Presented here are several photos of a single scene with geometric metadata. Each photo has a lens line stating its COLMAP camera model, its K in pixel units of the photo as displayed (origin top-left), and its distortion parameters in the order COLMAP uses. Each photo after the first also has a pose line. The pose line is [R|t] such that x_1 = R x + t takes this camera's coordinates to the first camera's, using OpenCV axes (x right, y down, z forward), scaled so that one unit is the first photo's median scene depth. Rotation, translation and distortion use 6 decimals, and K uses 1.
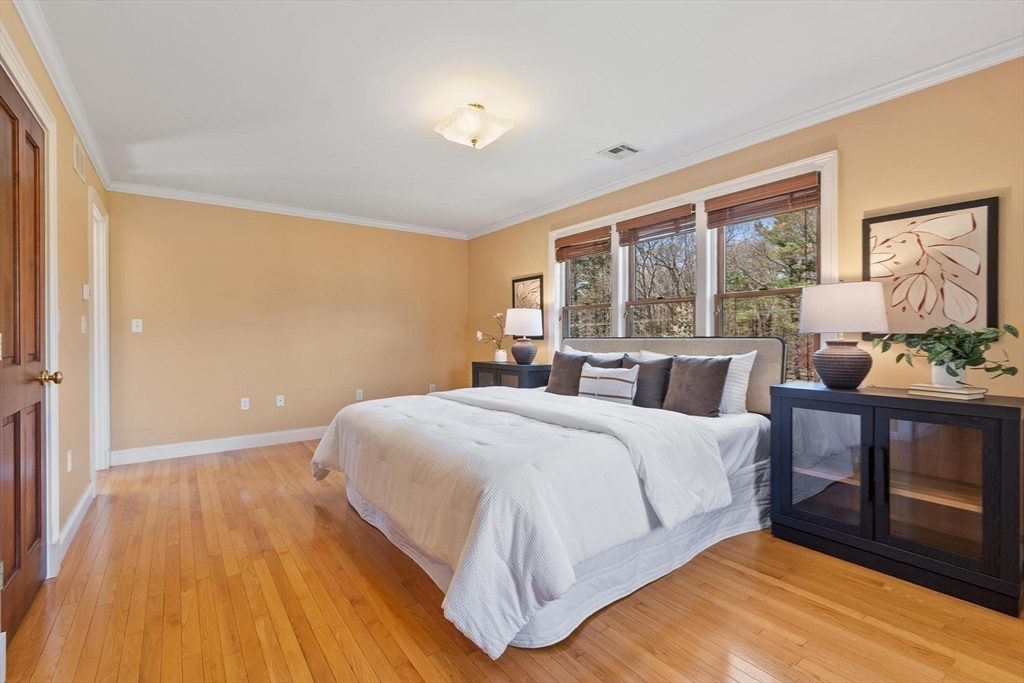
lens RADIAL K [[461.3, 0, 513.4], [0, 461.3, 339.7], [0, 0, 1]] dist [0.003323, -0.002458]
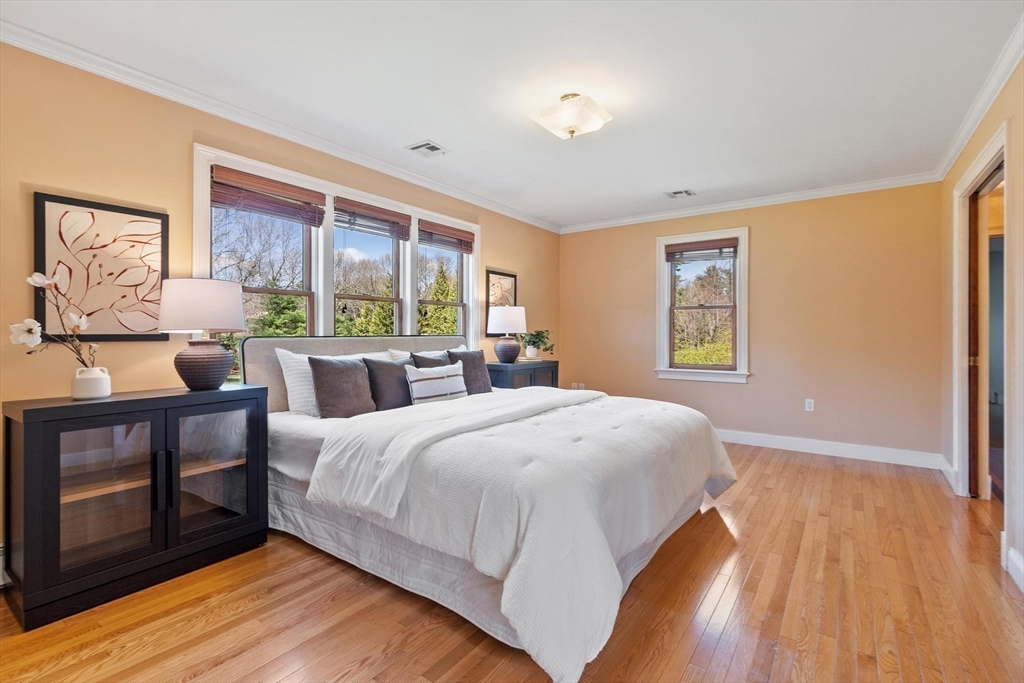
lens RADIAL K [[461.3, 0, 518.5], [0, 461.3, 333.0], [0, 0, 1]] dist [0.003323, -0.002458]
pose [[-0.309459, 0.005363, 0.950898, -0.926516], [0.009731, 0.999950, -0.002472, -0.007283], [-0.950863, 0.008489, -0.309496, 1.348811]]
